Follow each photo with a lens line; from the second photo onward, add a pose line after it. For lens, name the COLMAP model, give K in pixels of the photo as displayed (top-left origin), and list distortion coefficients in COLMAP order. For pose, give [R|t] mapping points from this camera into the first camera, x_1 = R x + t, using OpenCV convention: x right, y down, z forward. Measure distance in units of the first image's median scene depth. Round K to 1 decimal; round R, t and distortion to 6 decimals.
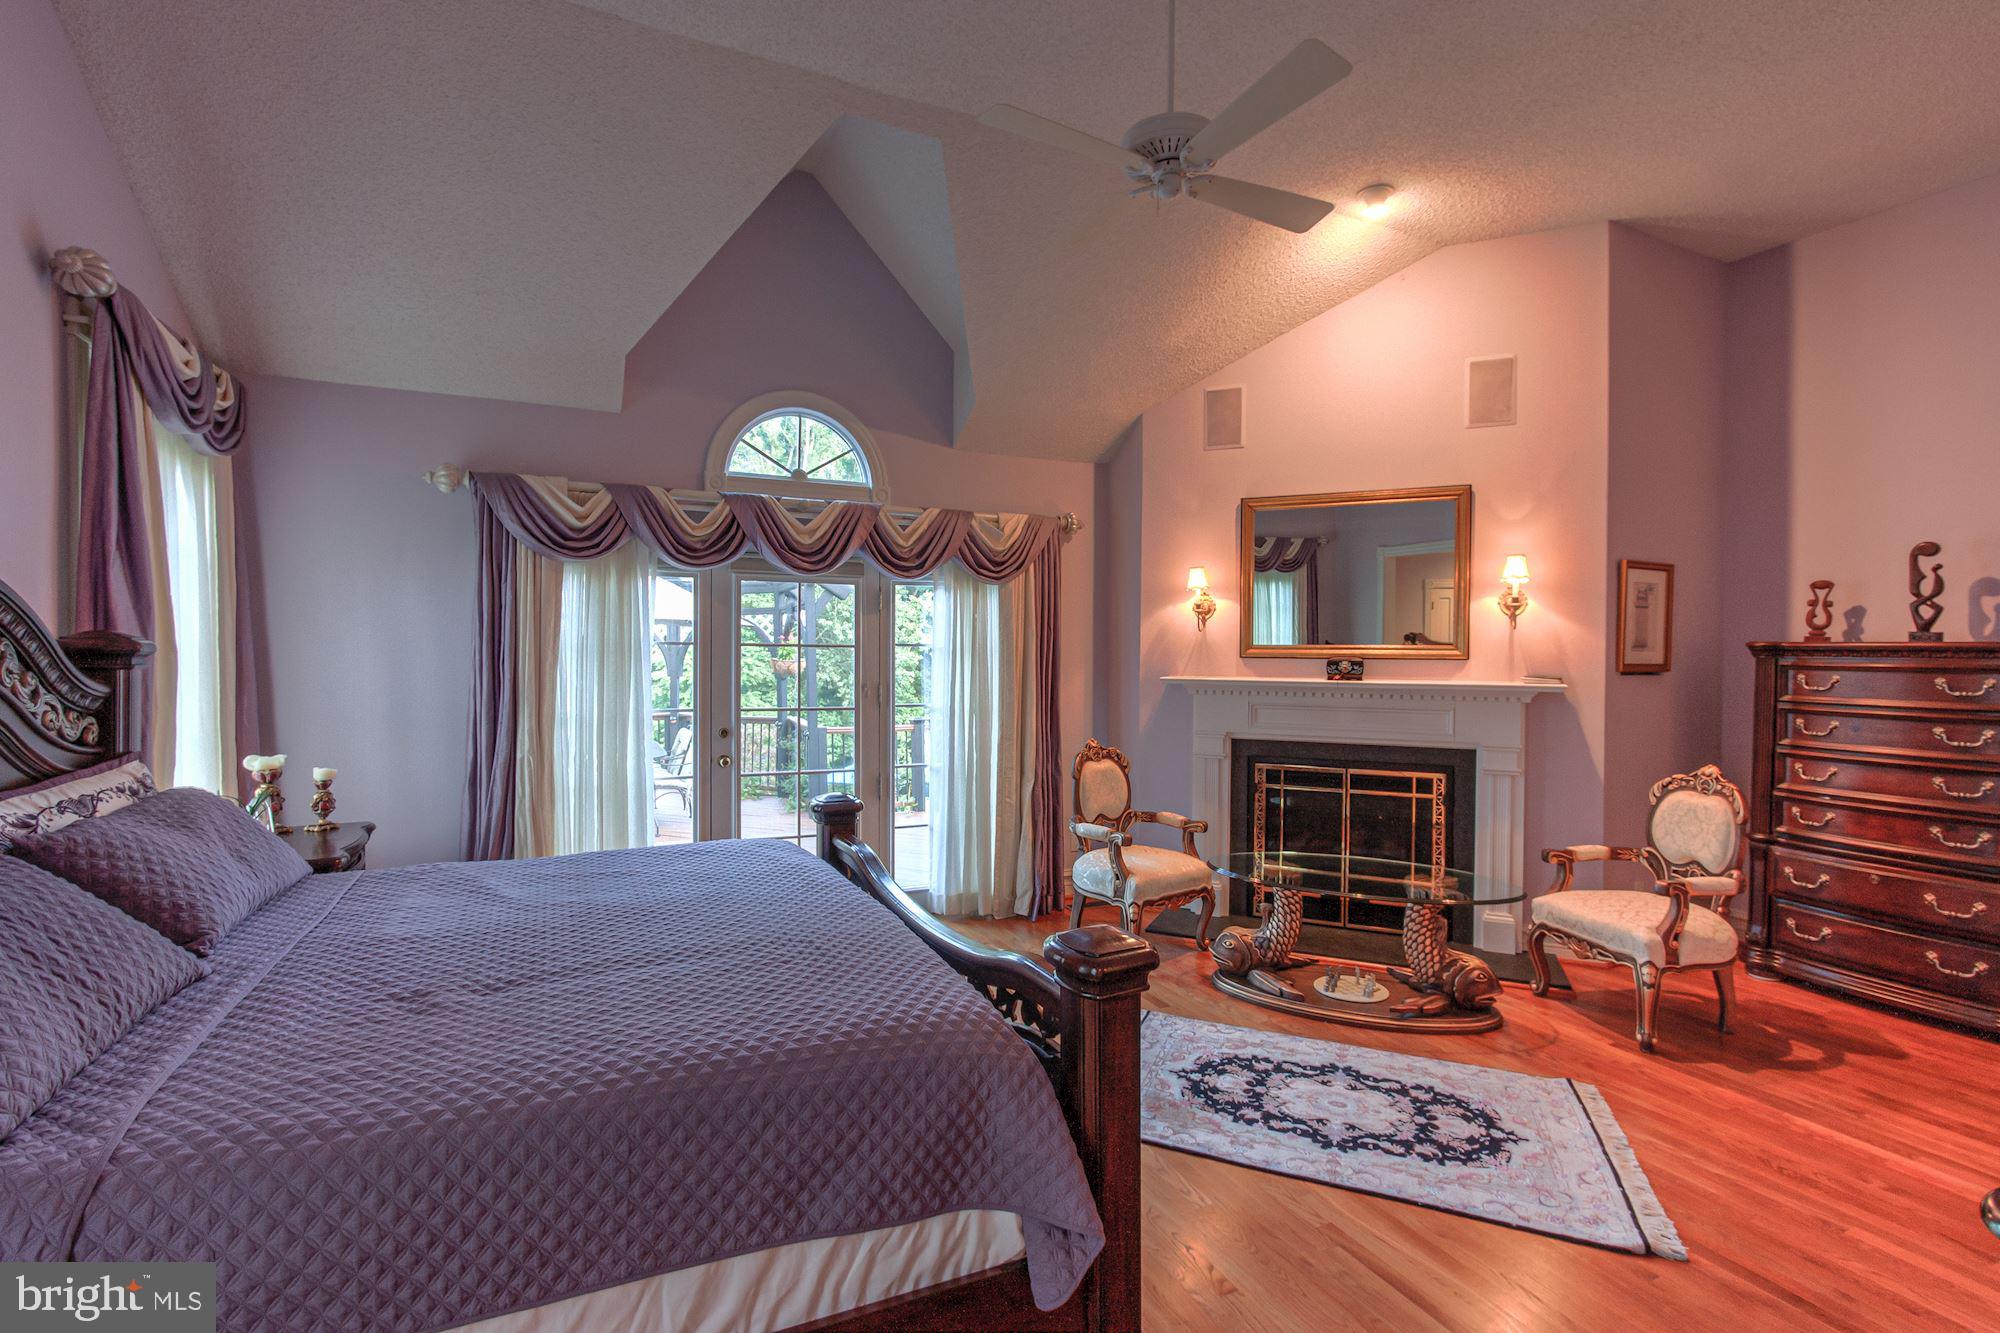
lens RADIAL K [[932.2, 0, 1000.8], [0, 932.2, 680.6], [0, 0, 1]] dist [0.004076, 0.000968]
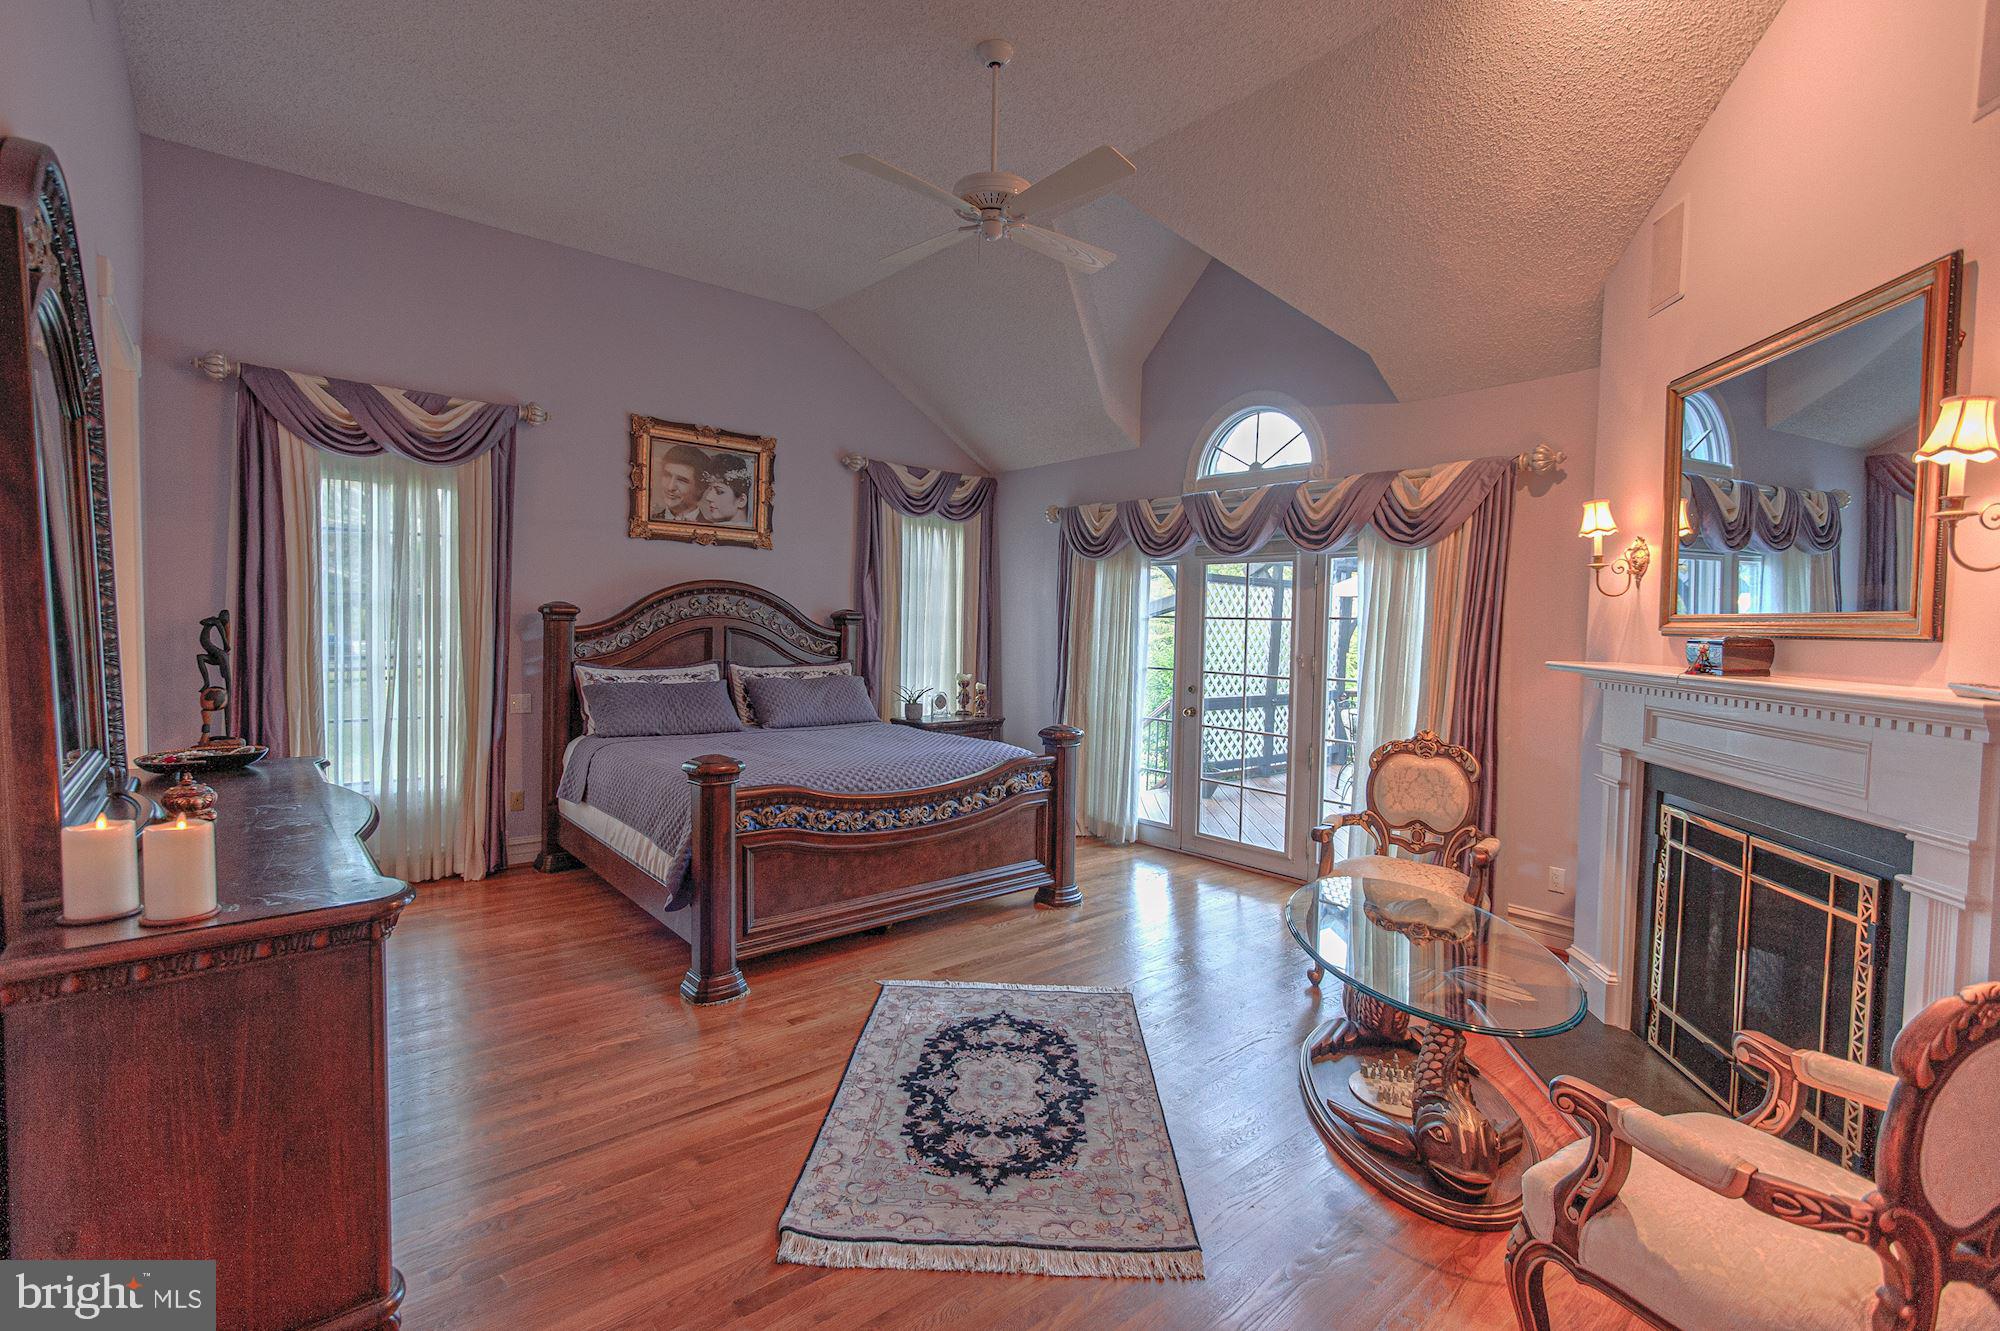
lens RADIAL K [[932.2, 0, 1000.9], [0, 932.2, 663.4], [0, 0, 1]] dist [0.004076, 0.000968]
pose [[0.312324, 0.032459, -0.949421, 0.787472], [-0.024111, 0.999365, 0.026235, -0.012033], [0.949669, 0.014698, 0.312909, 0.420853]]
